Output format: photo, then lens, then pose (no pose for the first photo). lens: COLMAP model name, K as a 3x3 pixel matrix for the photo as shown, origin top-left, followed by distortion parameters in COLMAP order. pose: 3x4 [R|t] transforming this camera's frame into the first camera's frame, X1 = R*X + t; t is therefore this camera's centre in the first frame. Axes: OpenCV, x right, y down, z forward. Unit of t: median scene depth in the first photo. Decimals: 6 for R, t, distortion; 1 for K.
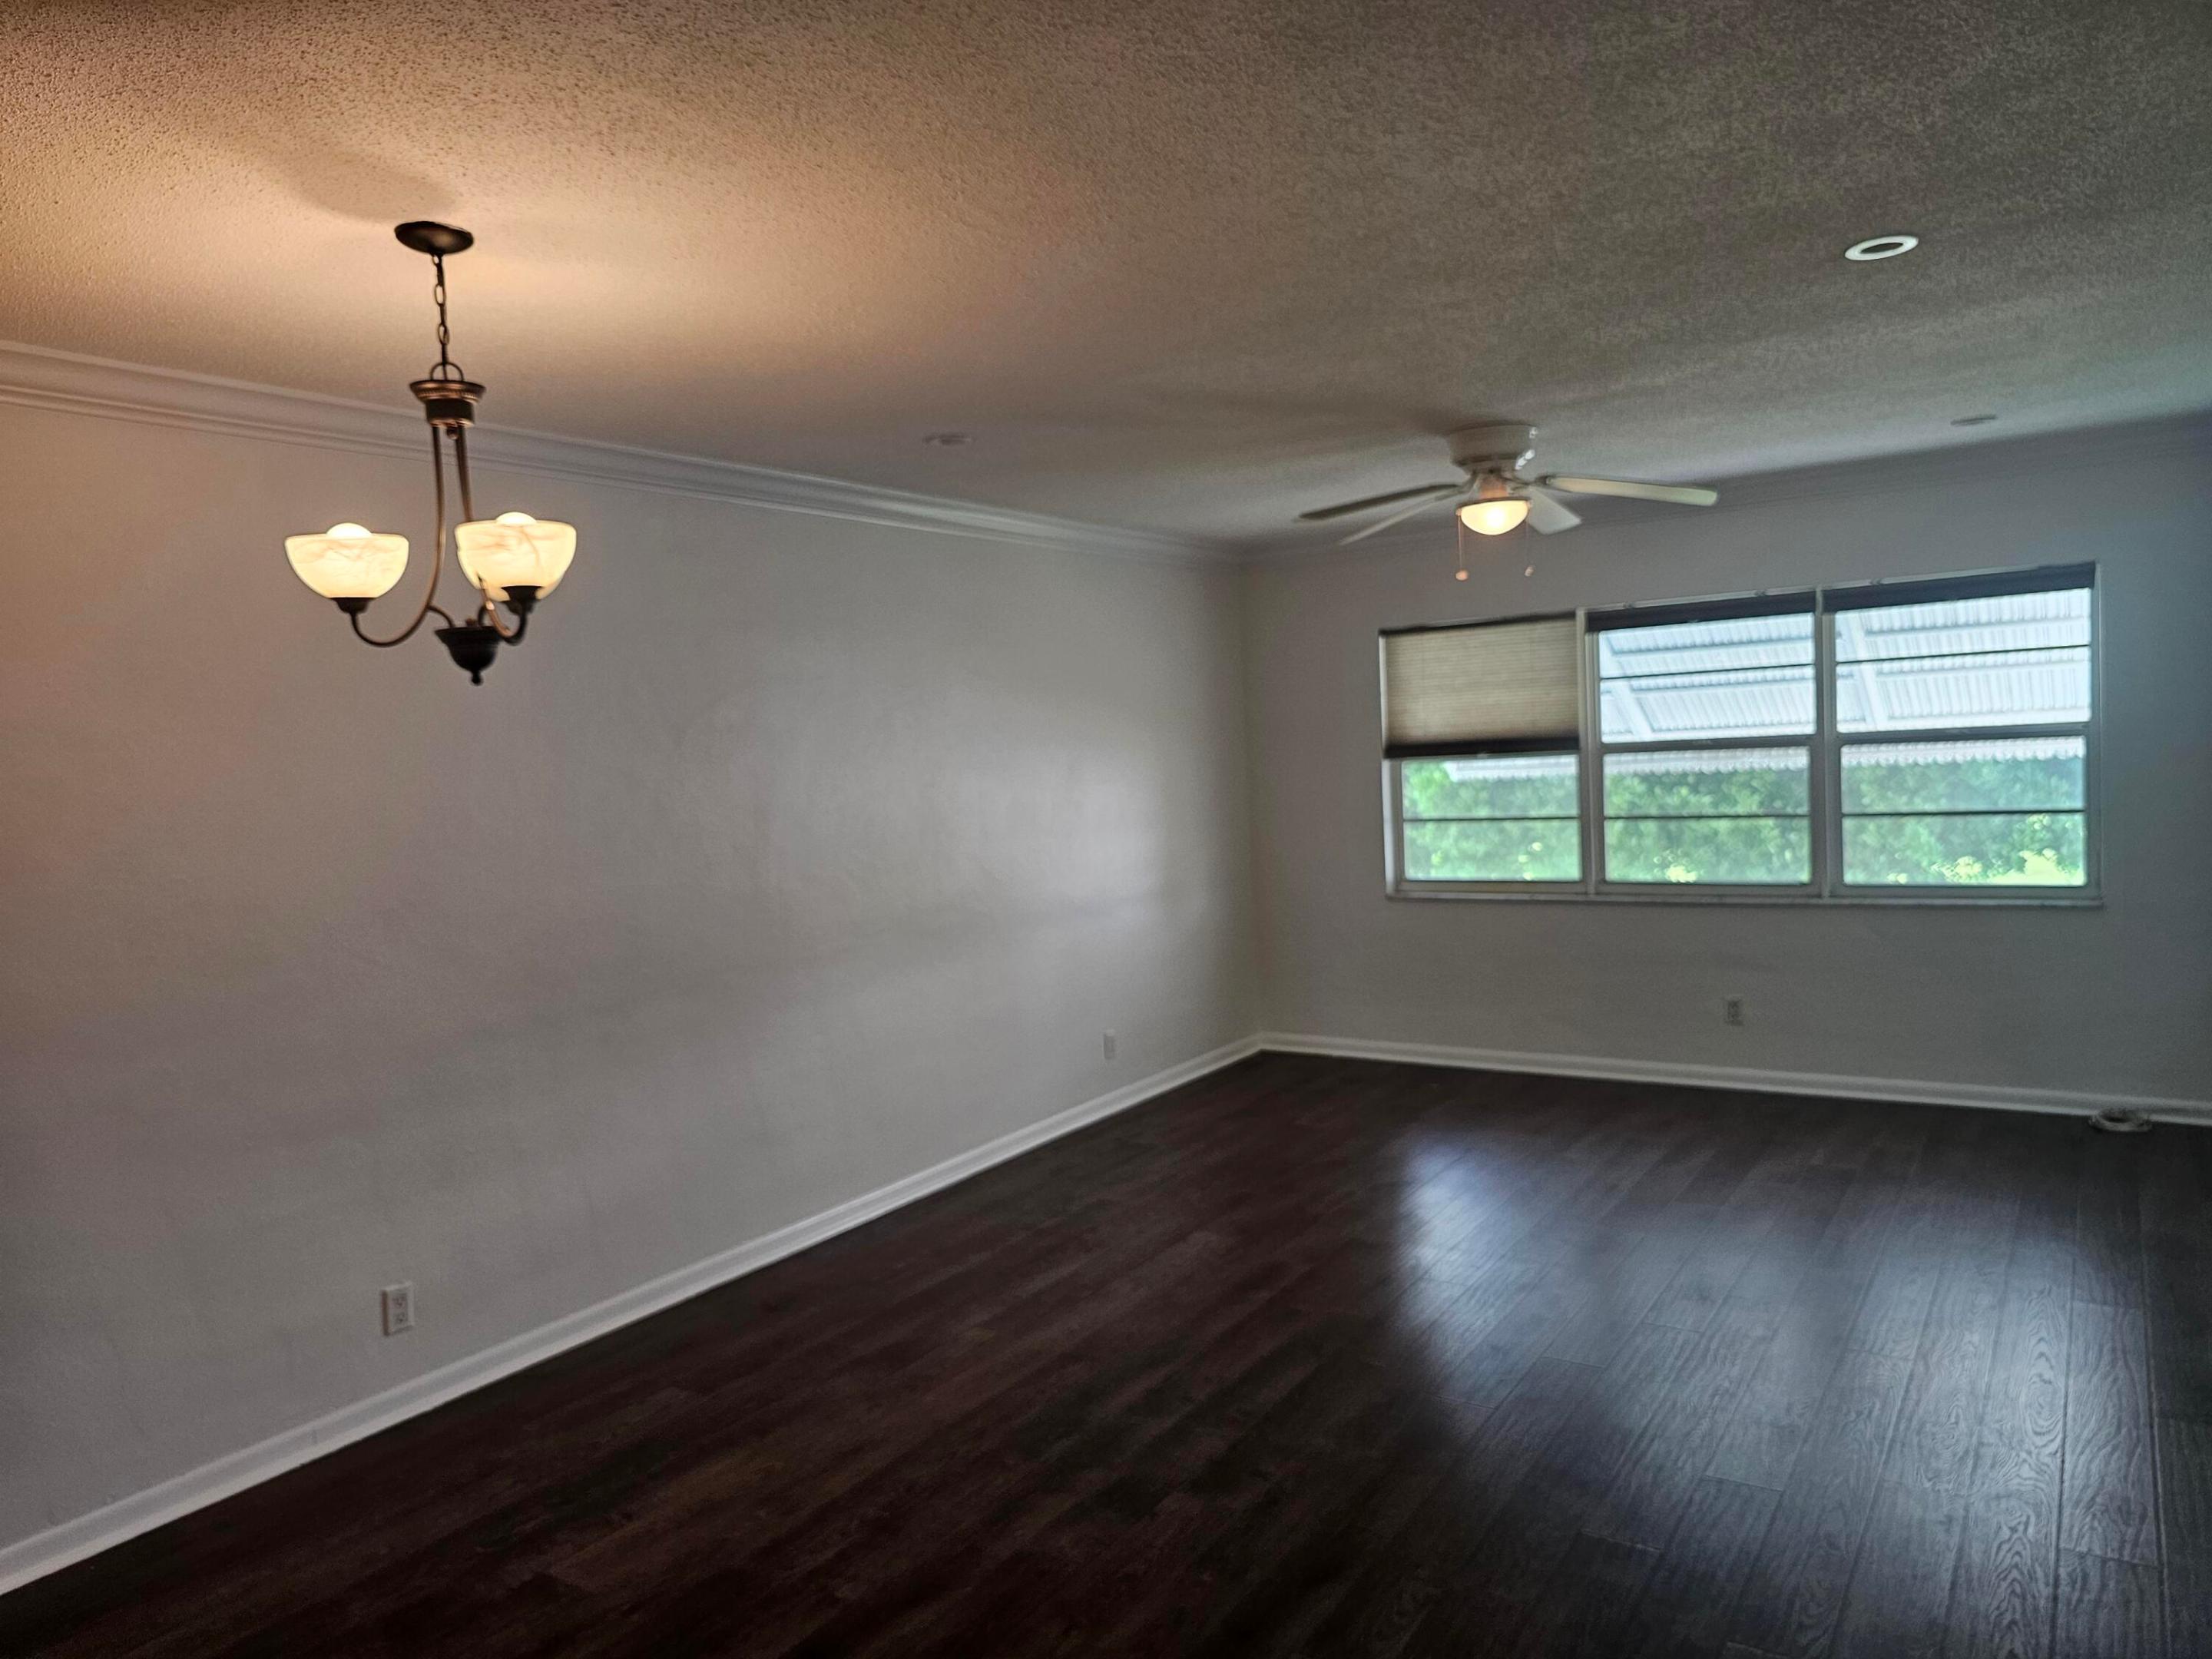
lens RADIAL K [[1517.7, 0, 1106.0], [0, 1517.7, 829.5], [0, 0, 1]] dist [0.095881, -0.137202]
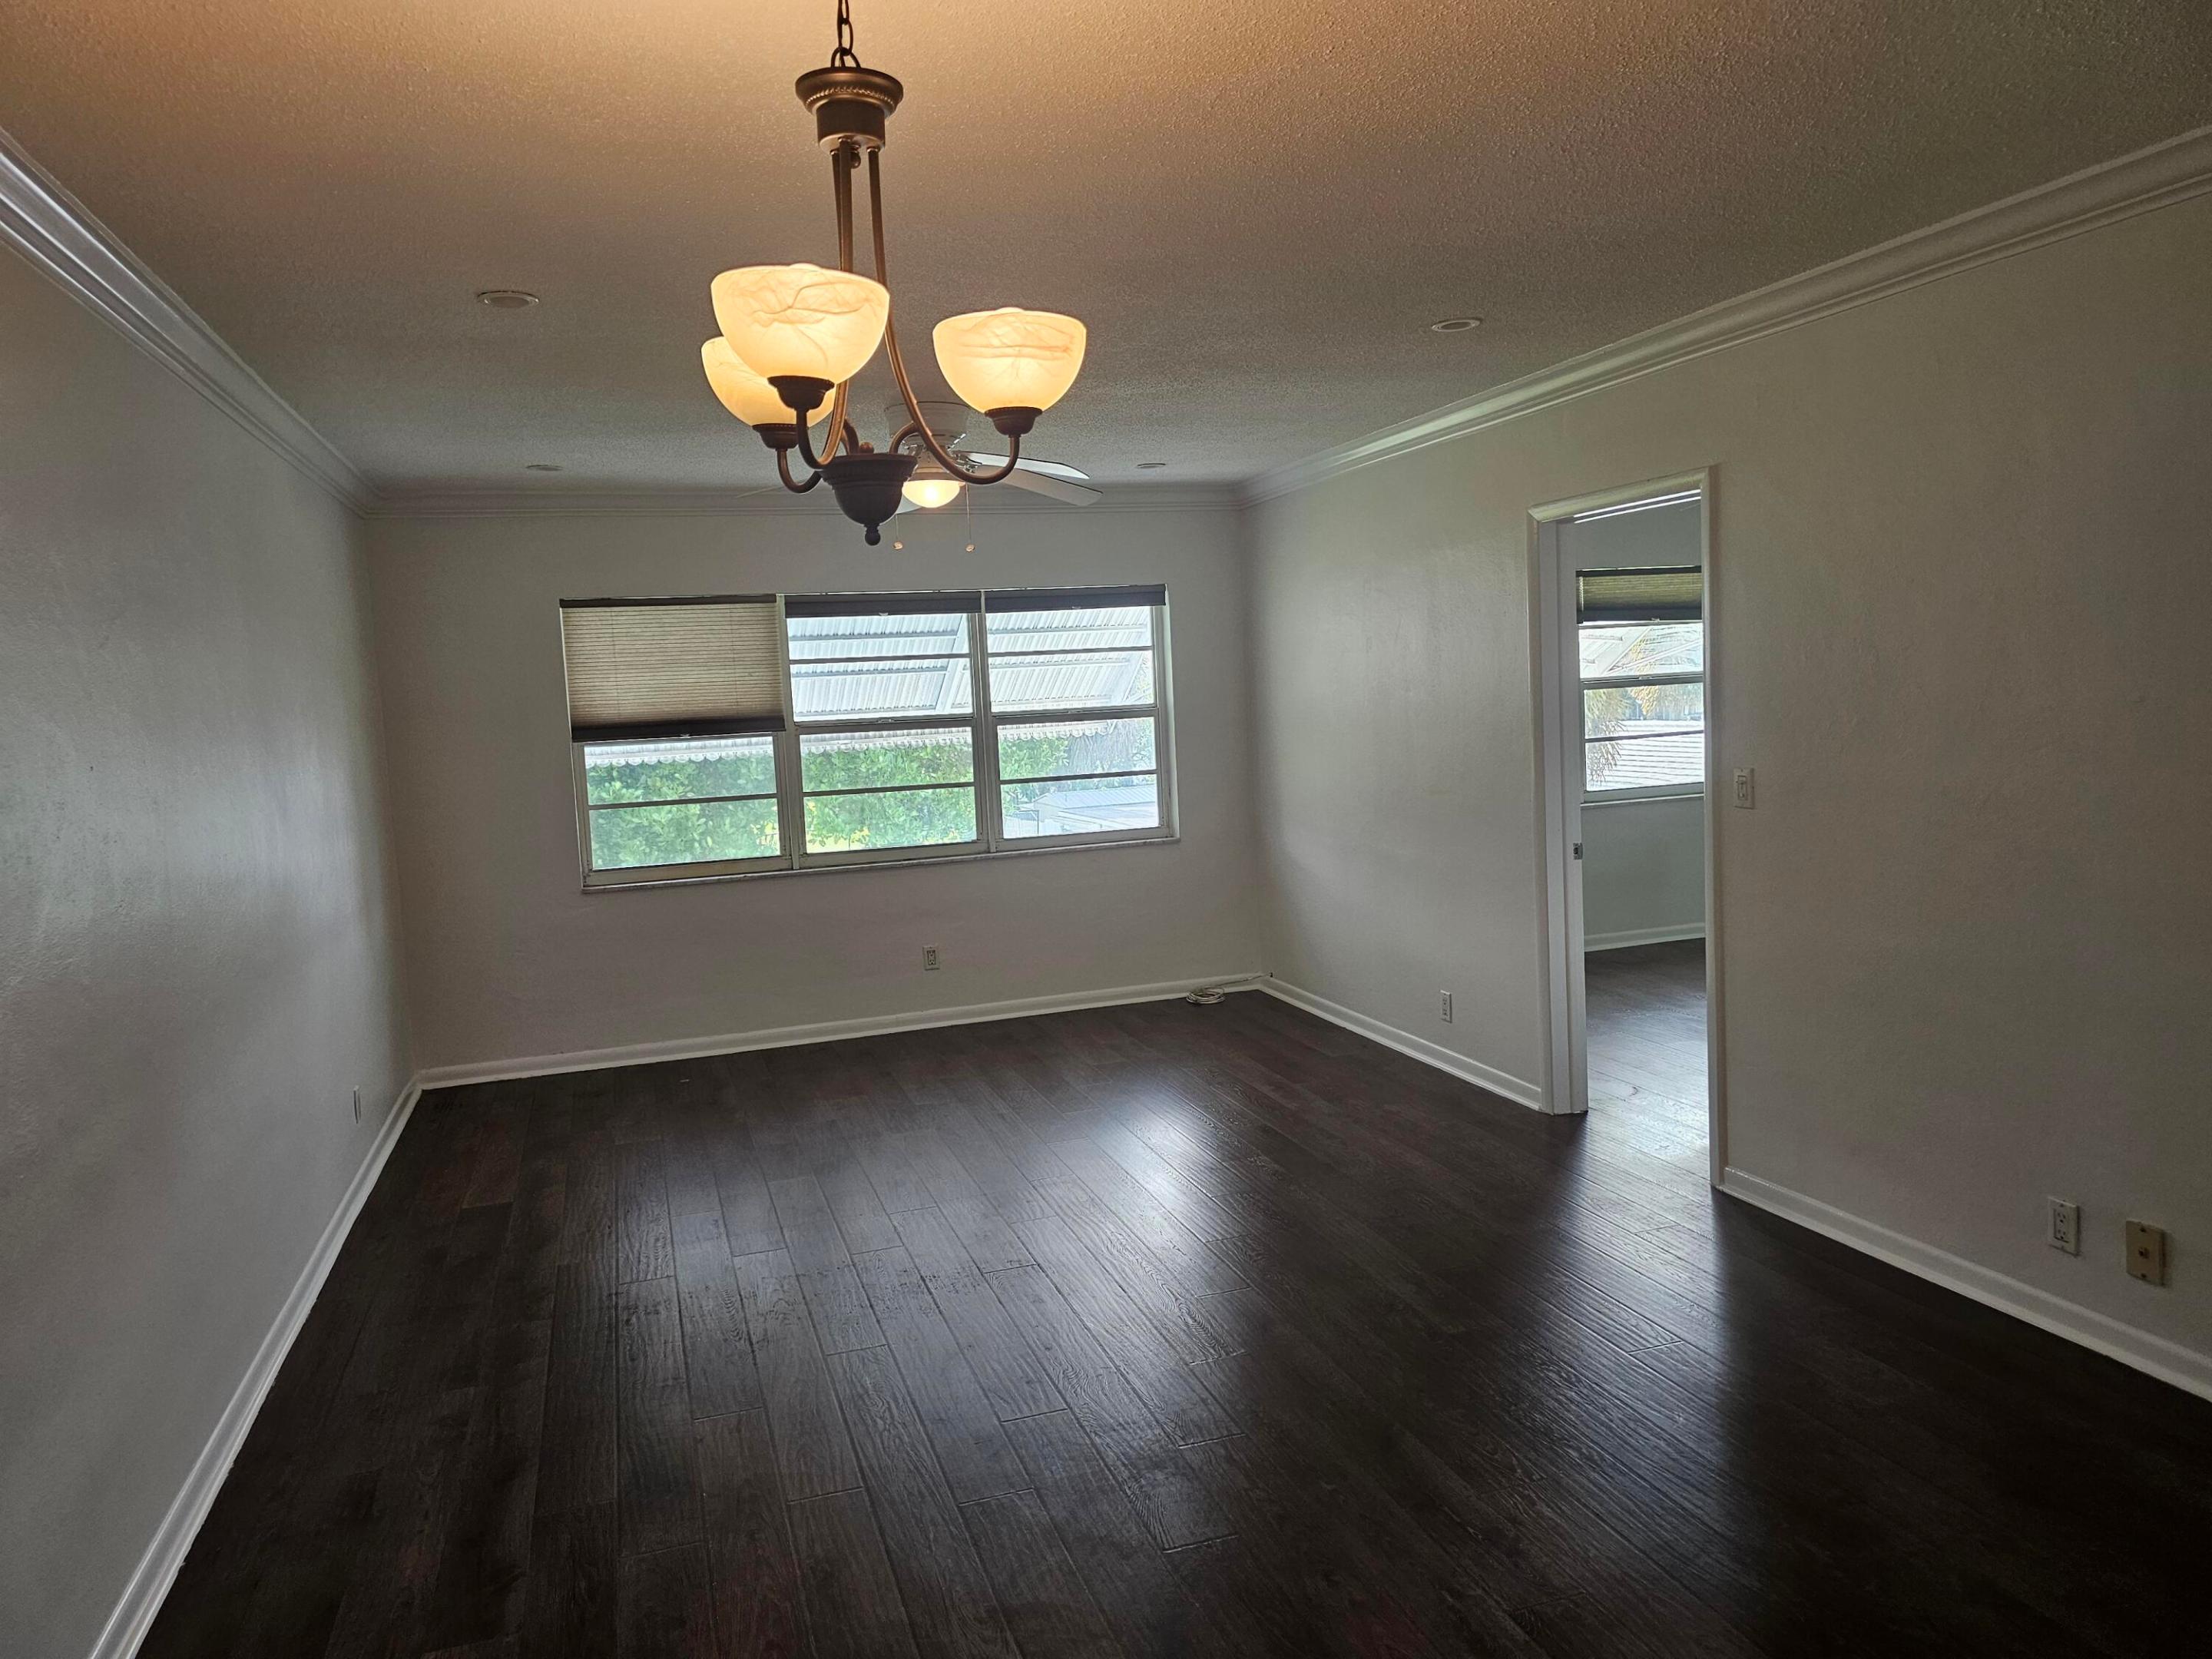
lens RADIAL K [[1473.8, 0, 1106.0], [0, 1473.8, 829.5], [0, 0, 1]] dist [0.018316, 0.000109]
pose [[0.614709, -0.052603, 0.786998, -0.373853], [0.059649, 0.998017, 0.020117, 0.009257], [-0.786495, 0.034577, 0.616628, 0.233783]]
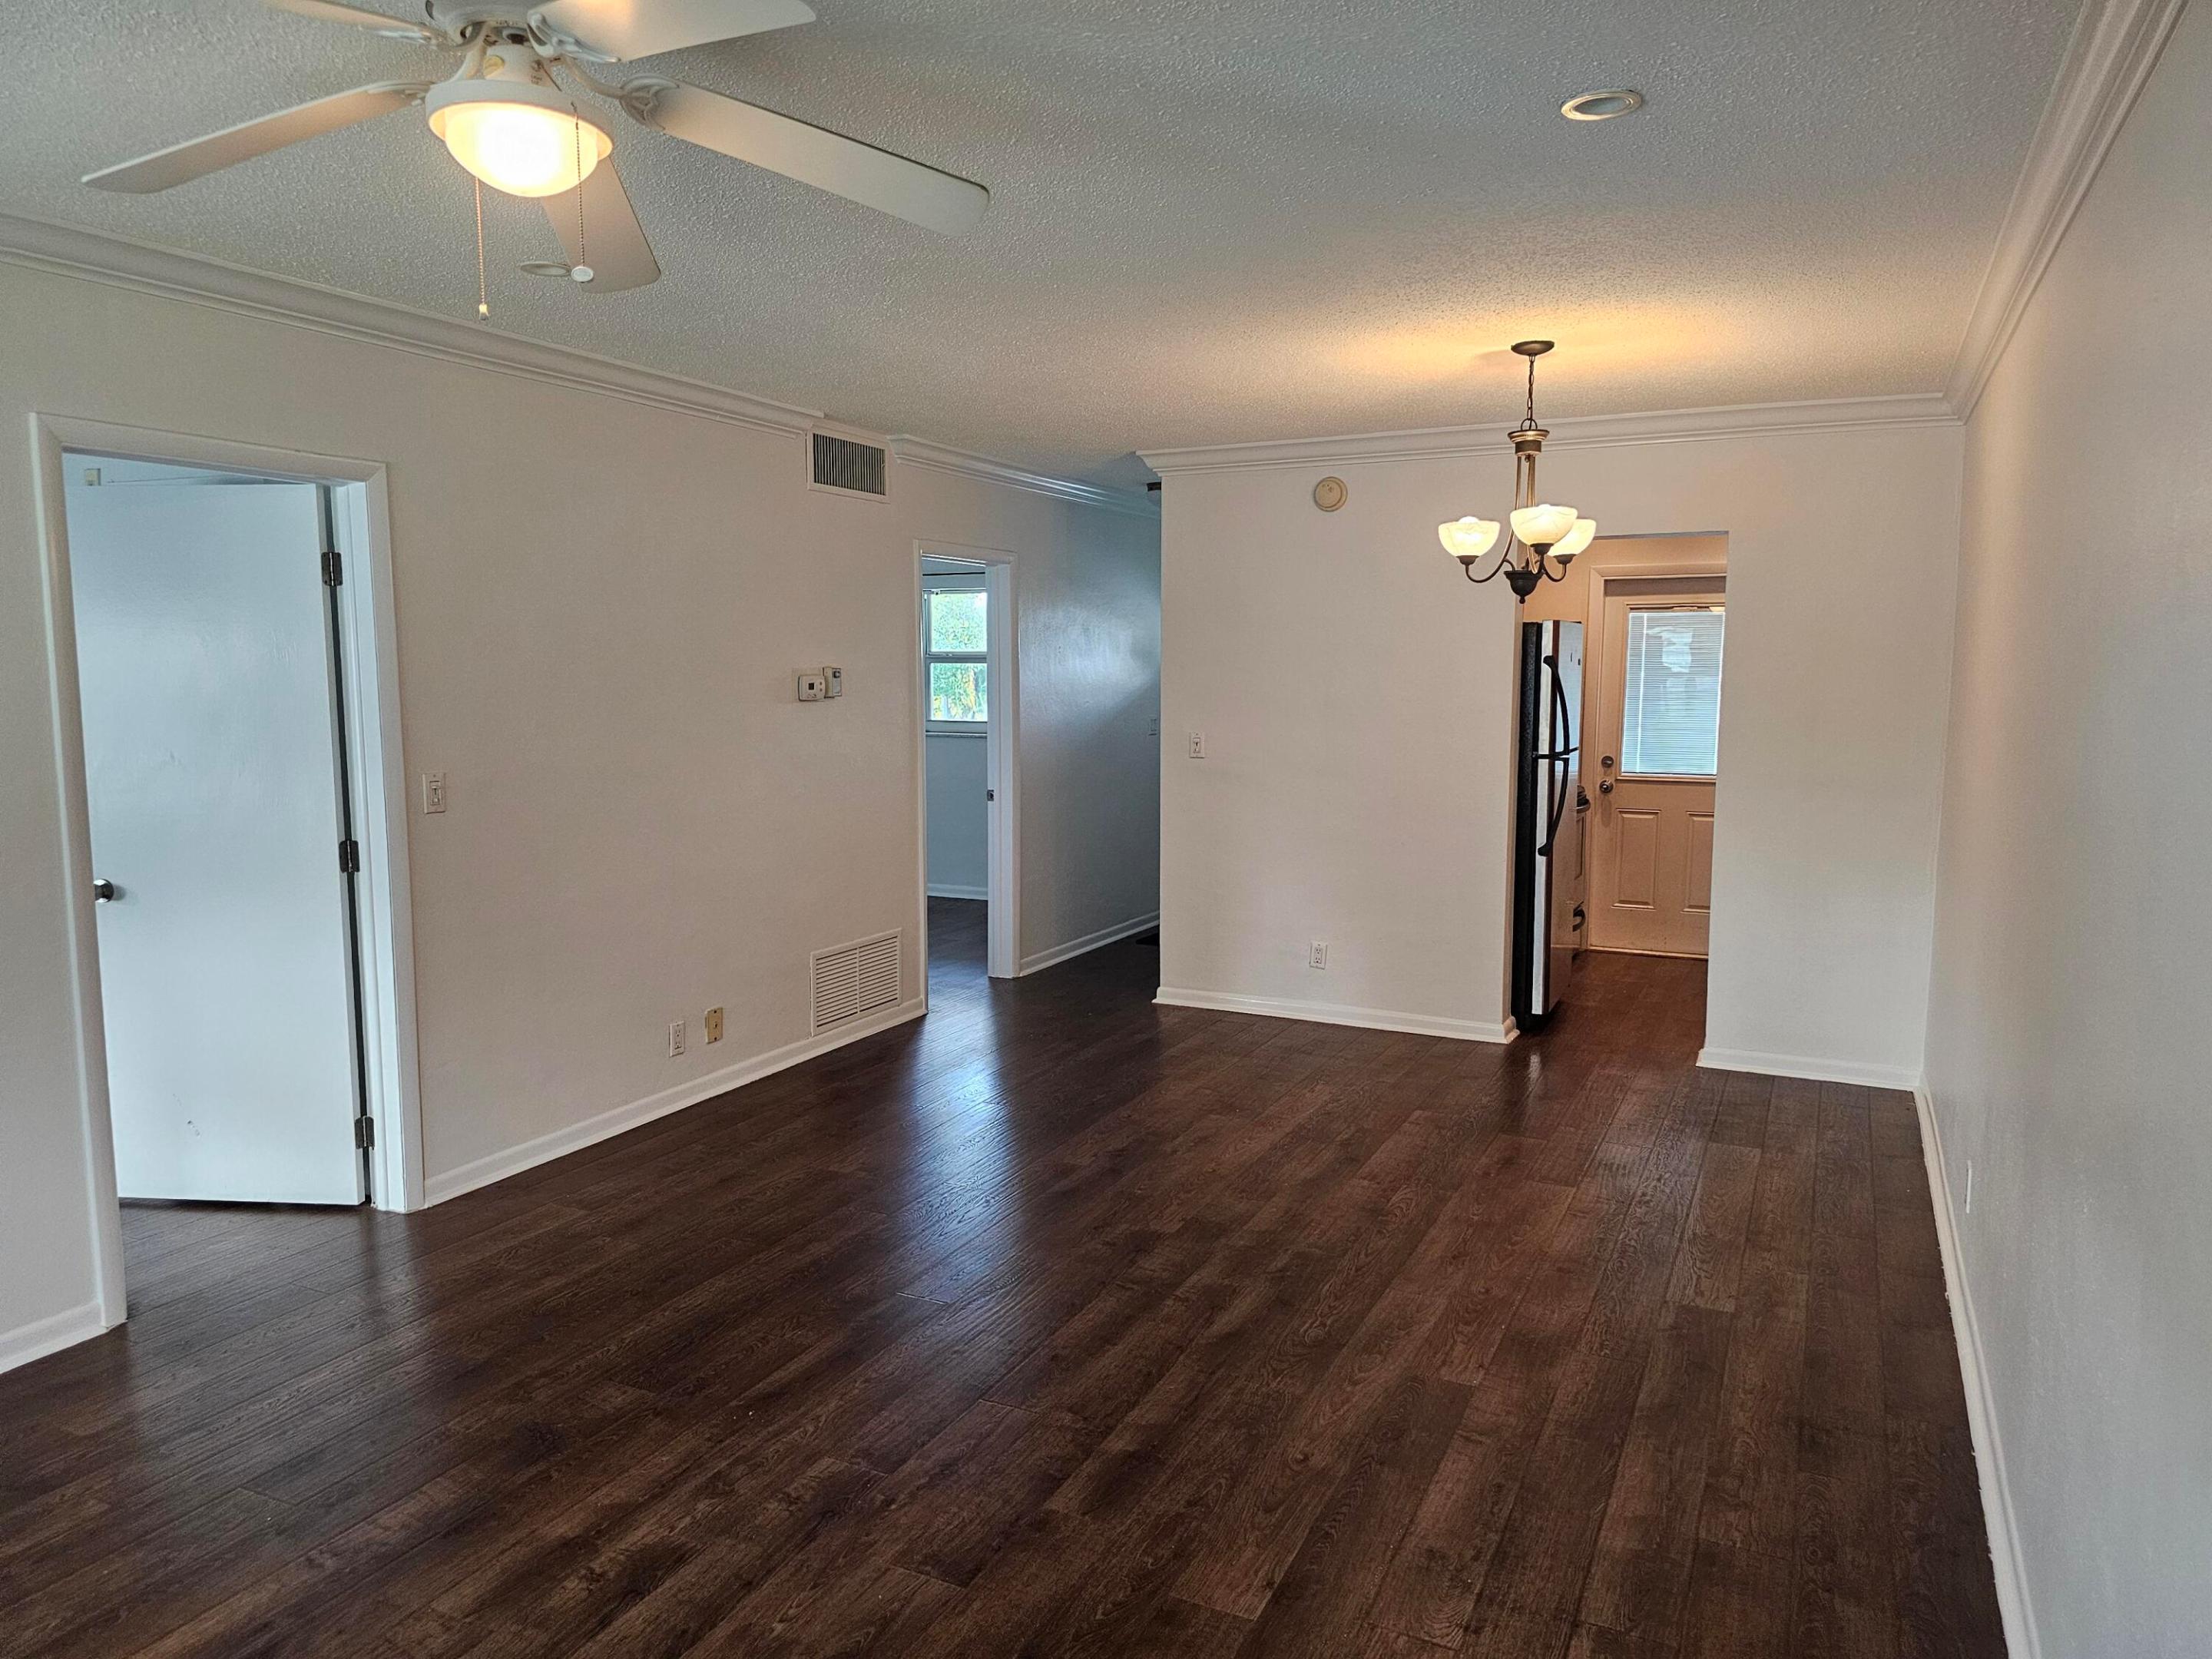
lens RADIAL K [[1473.8, 0, 1106.0], [0, 1473.8, 829.5], [0, 0, 1]] dist [0.018316, 0.000109]
pose [[-0.990246, 0.066676, -0.122341, 0.122871], [0.044447, 0.983356, 0.176166, -0.069337], [0.132051, 0.169010, -0.976728, 1.145813]]
